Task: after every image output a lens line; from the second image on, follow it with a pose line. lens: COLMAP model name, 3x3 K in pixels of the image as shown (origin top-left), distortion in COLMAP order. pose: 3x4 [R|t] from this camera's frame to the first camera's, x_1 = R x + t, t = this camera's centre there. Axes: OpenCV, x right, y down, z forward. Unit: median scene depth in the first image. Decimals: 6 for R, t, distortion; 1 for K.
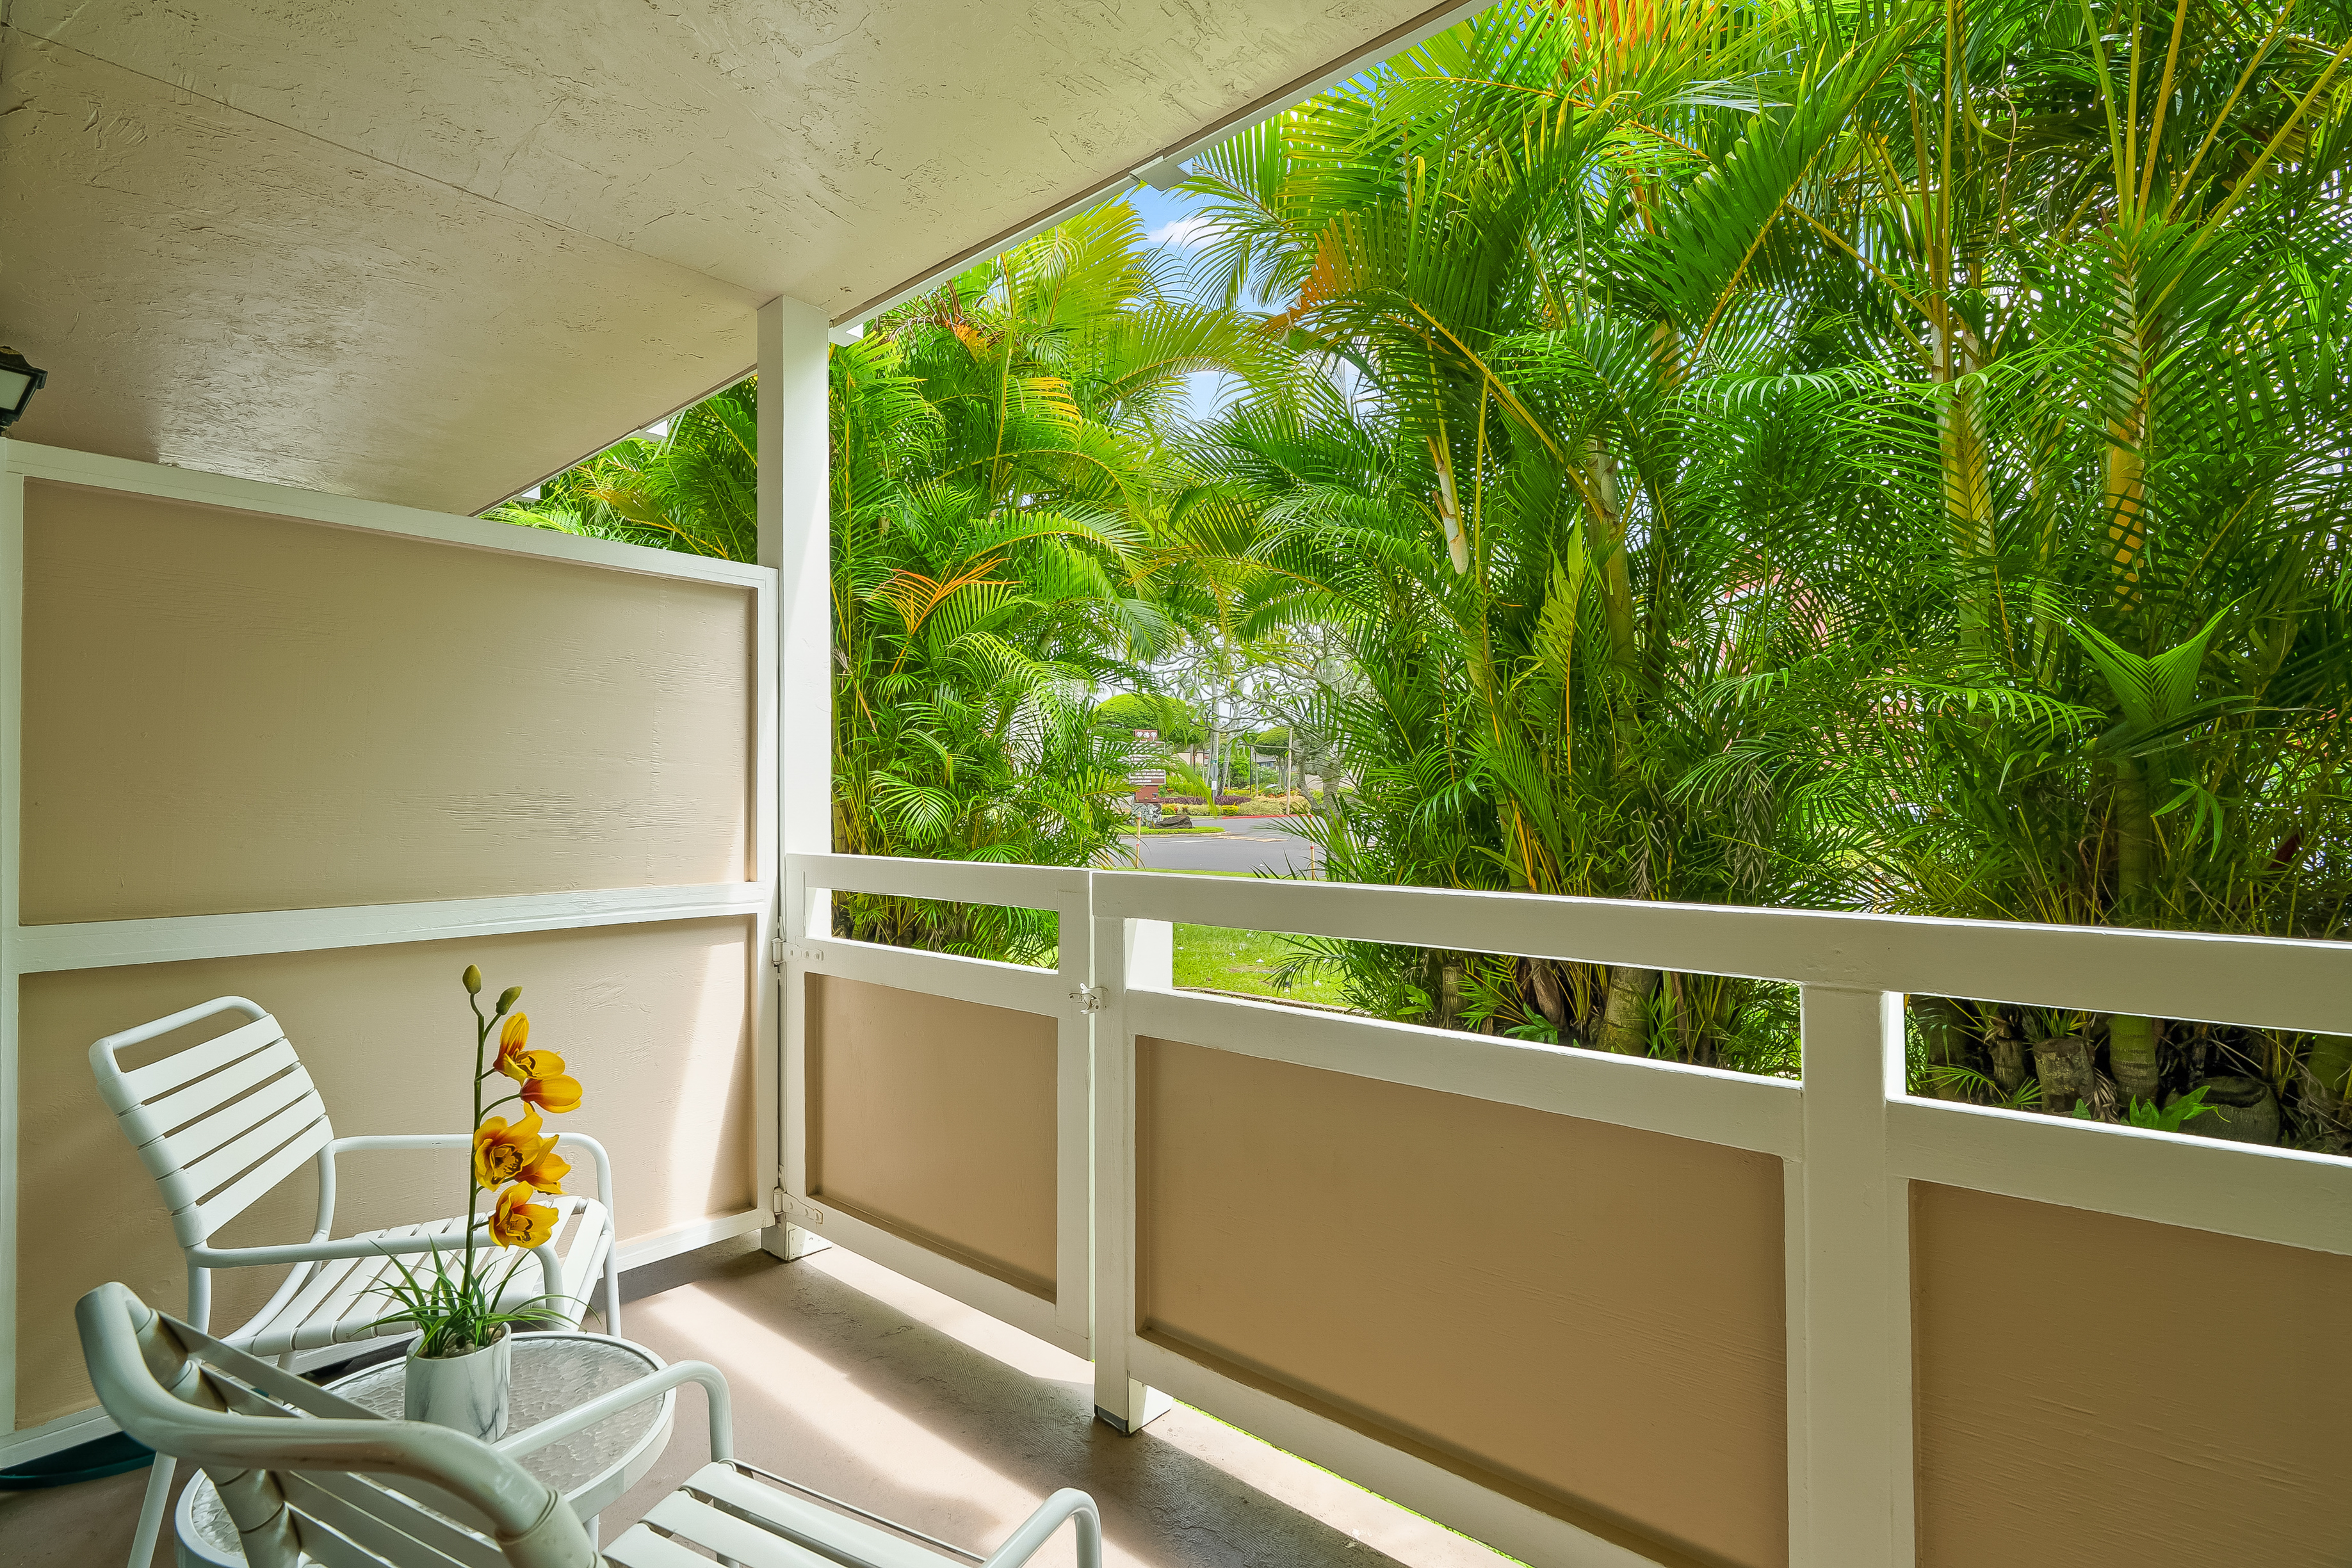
lens RADIAL K [[1074.8, 0, 1161.1], [0, 1074.8, 778.9], [0, 0, 1]] dist [-0.001785, -0.000319]
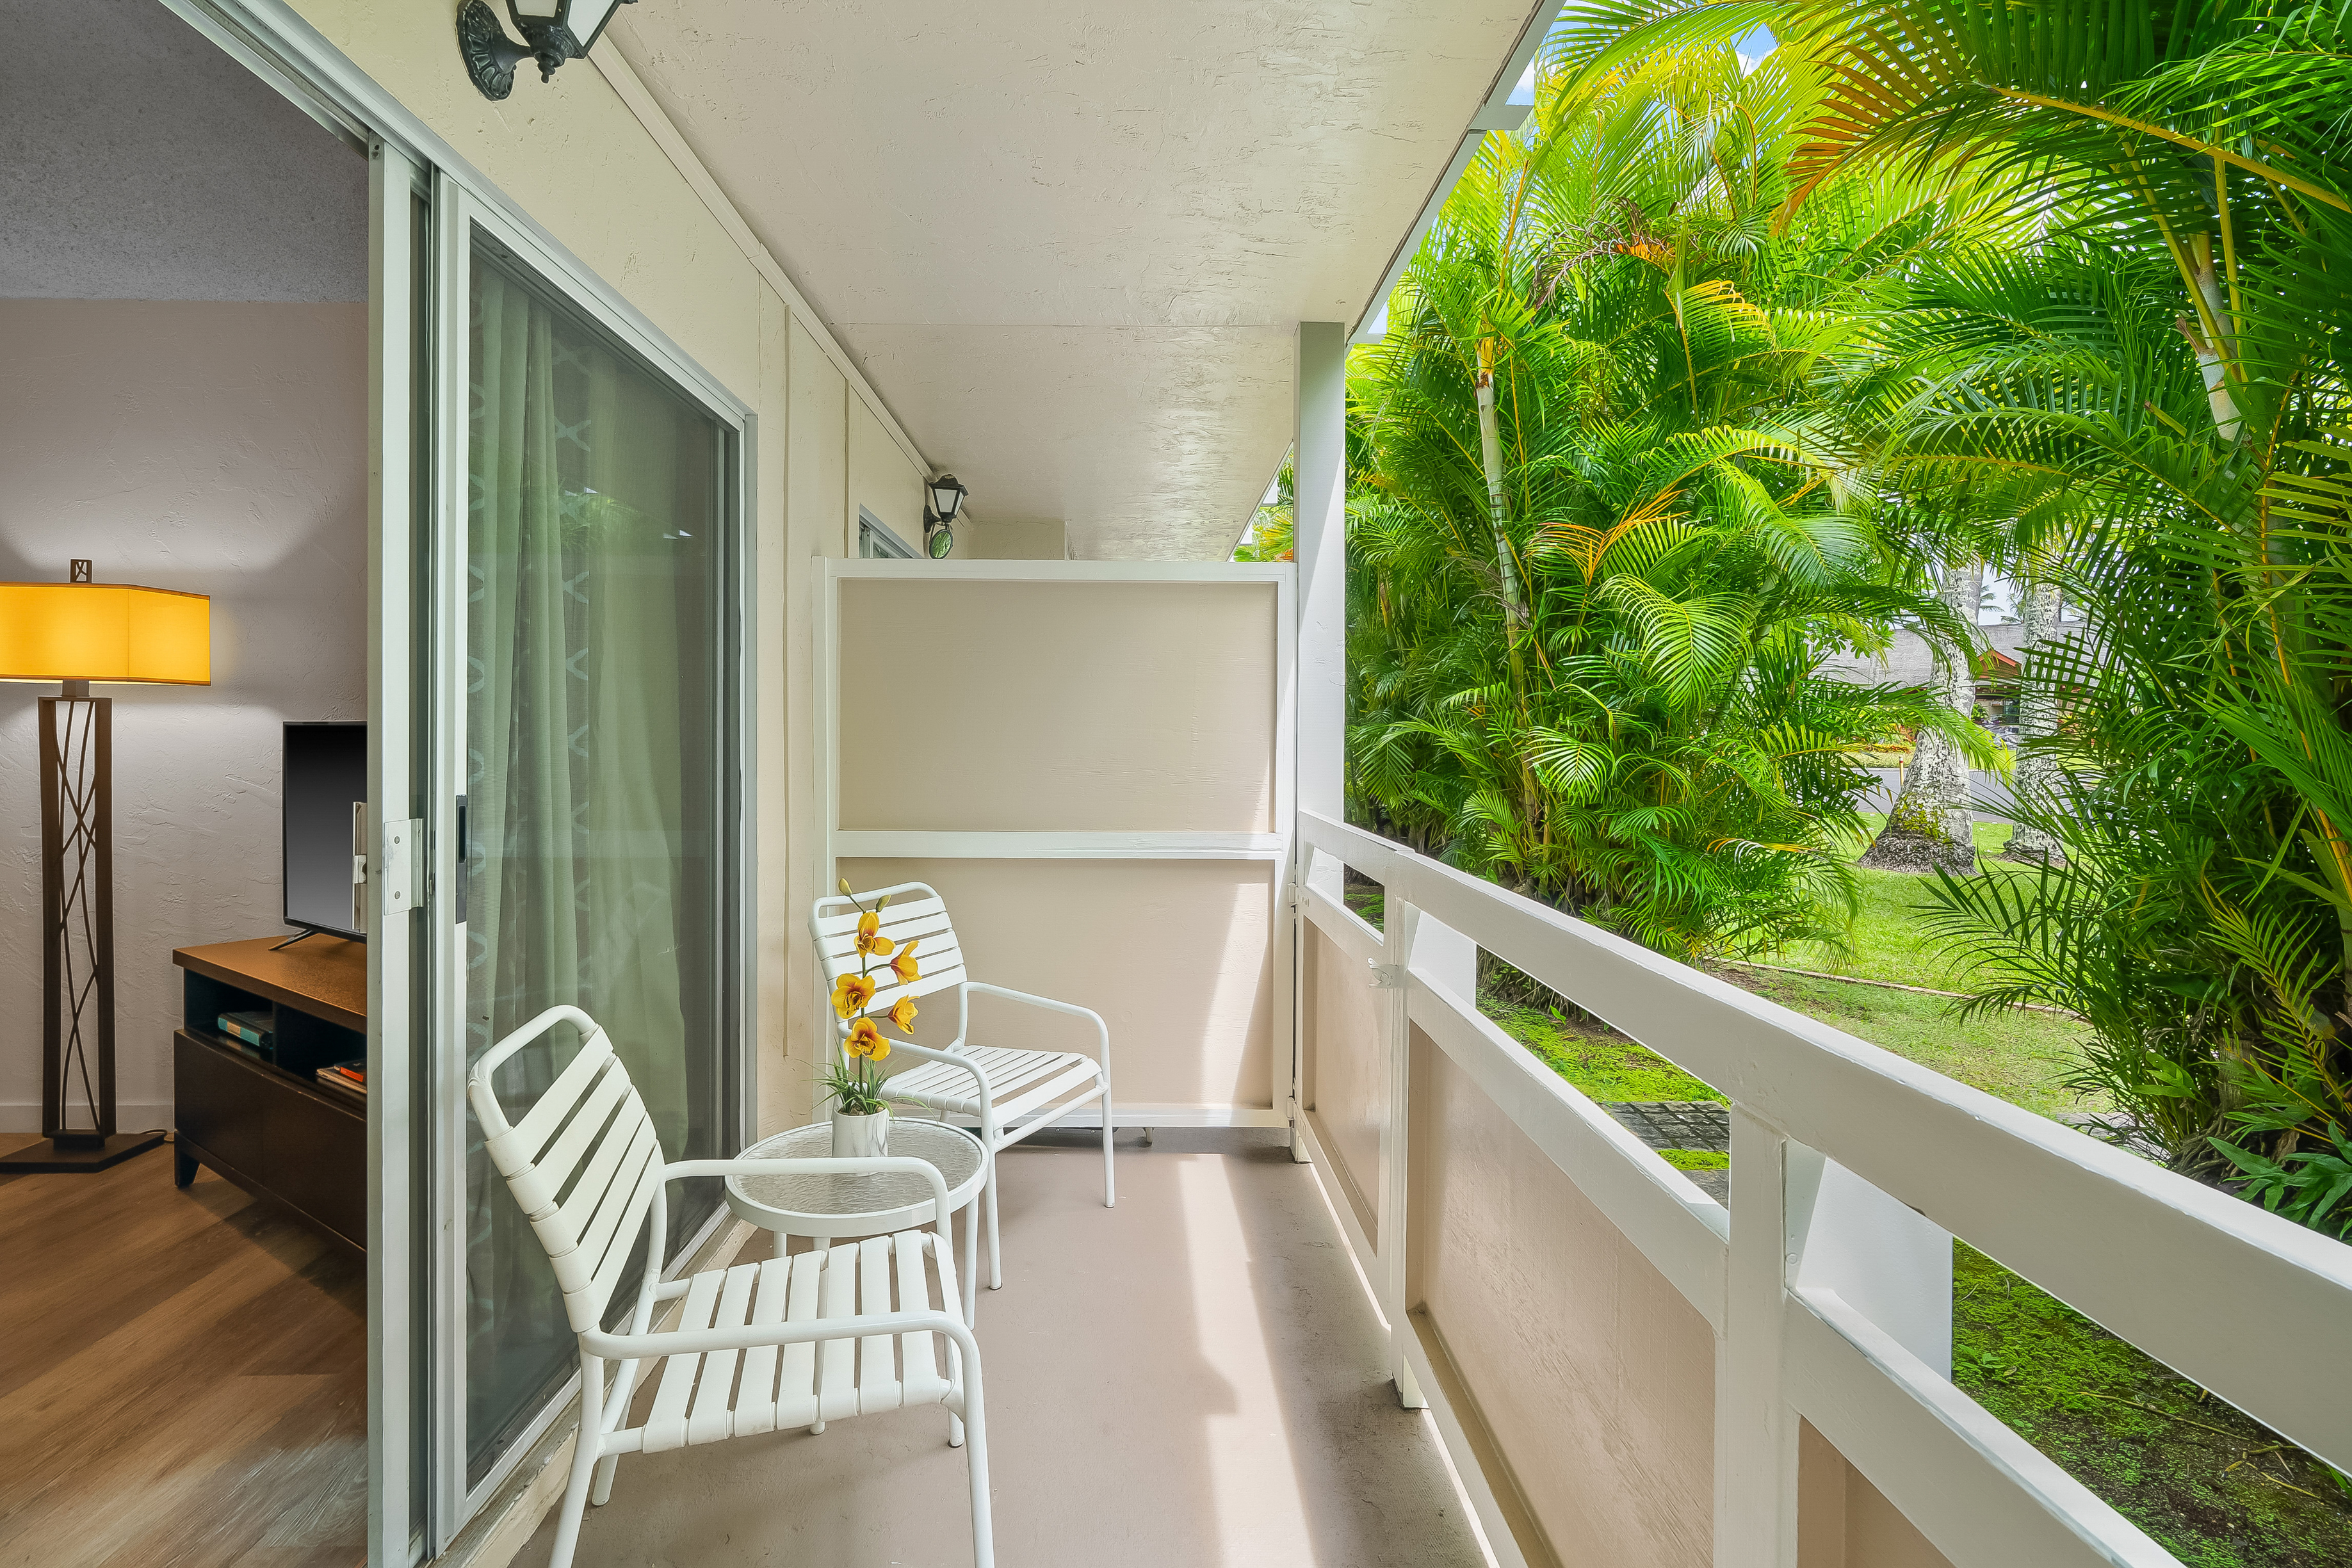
lens RADIAL K [[1073.5, 0, 1146.7], [0, 1073.5, 739.6], [0, 0, 1]] dist [-0.002559, -0.000083]
pose [[0.666976, 0.014059, -0.744946, 0.404220], [0.004462, 0.999729, 0.022862, -0.034814], [0.745066, -0.018572, 0.666732, 0.116164]]
